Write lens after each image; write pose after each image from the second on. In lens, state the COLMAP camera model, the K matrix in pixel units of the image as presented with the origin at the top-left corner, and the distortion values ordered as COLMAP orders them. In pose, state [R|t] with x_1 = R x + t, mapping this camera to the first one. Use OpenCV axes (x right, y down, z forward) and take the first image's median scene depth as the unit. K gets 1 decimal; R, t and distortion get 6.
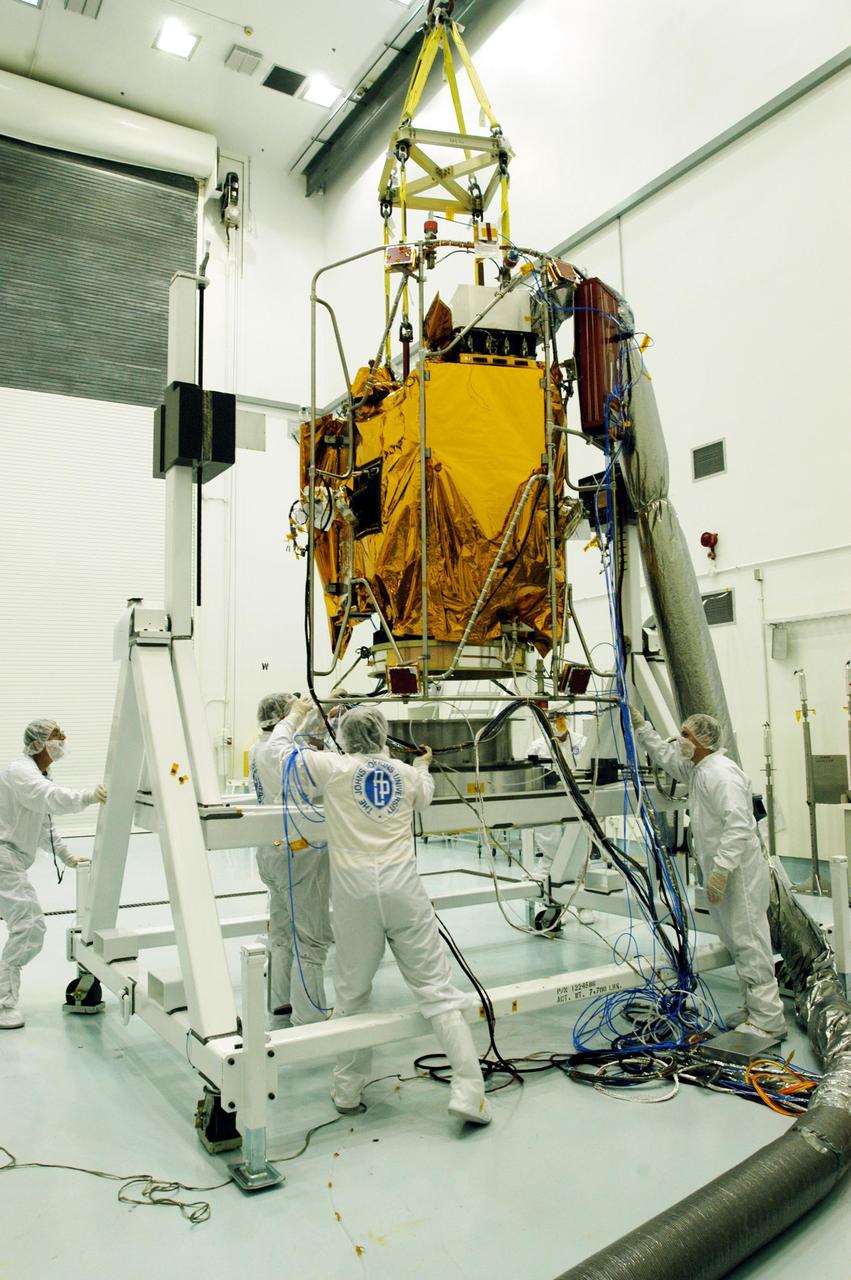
lens RADIAL K [[937.0, 0, 431.9], [0, 937.0, 644.5], [0, 0, 1]] dist [-0.056924, 0.001248]
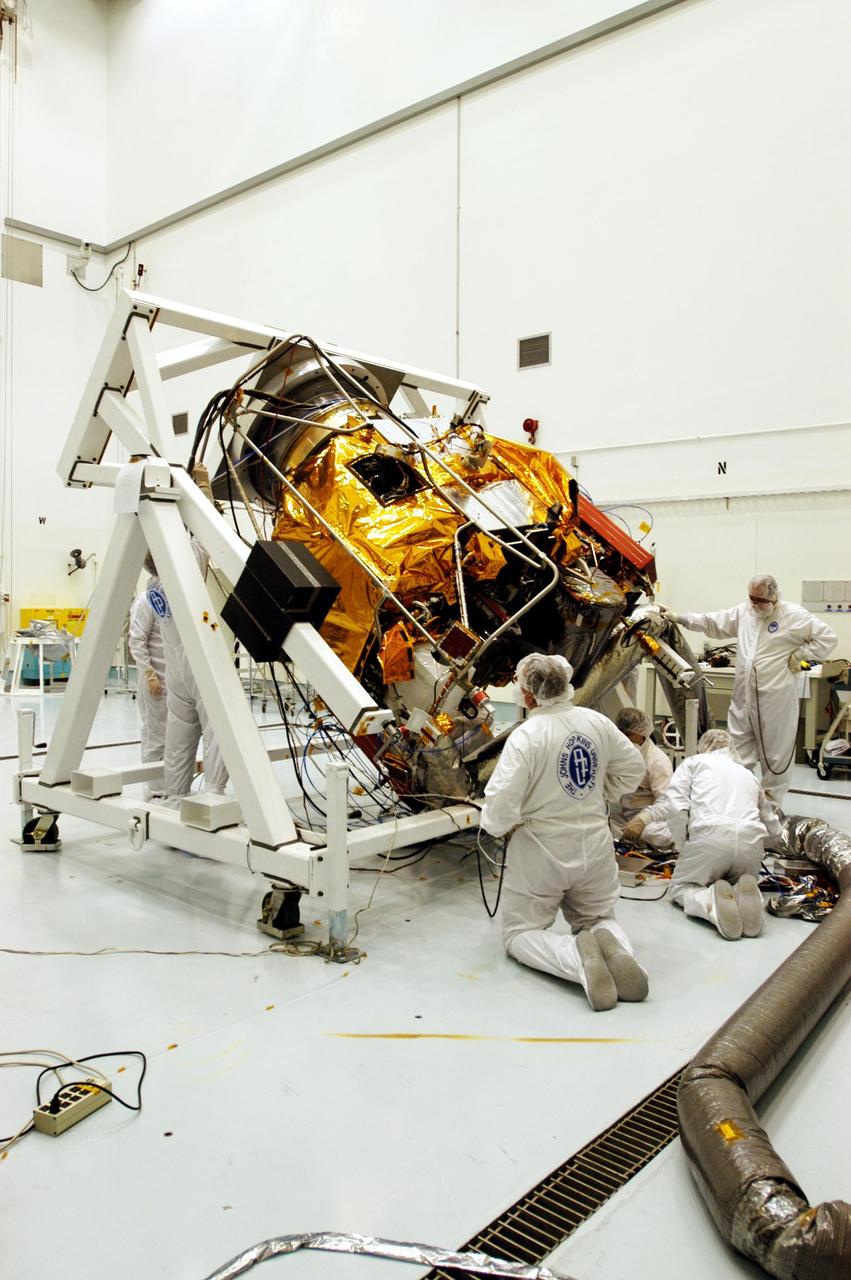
lens RADIAL K [[943.6, 0, 425.5], [0, 943.6, 640.0], [0, 0, 1]] dist [-0.060413, 0.028773]
pose [[0.956775, 0.013748, 0.290505, -0.273748], [-0.053050, 0.990374, 0.127851, 0.004765], [-0.285951, -0.137736, 0.948294, -0.095171]]
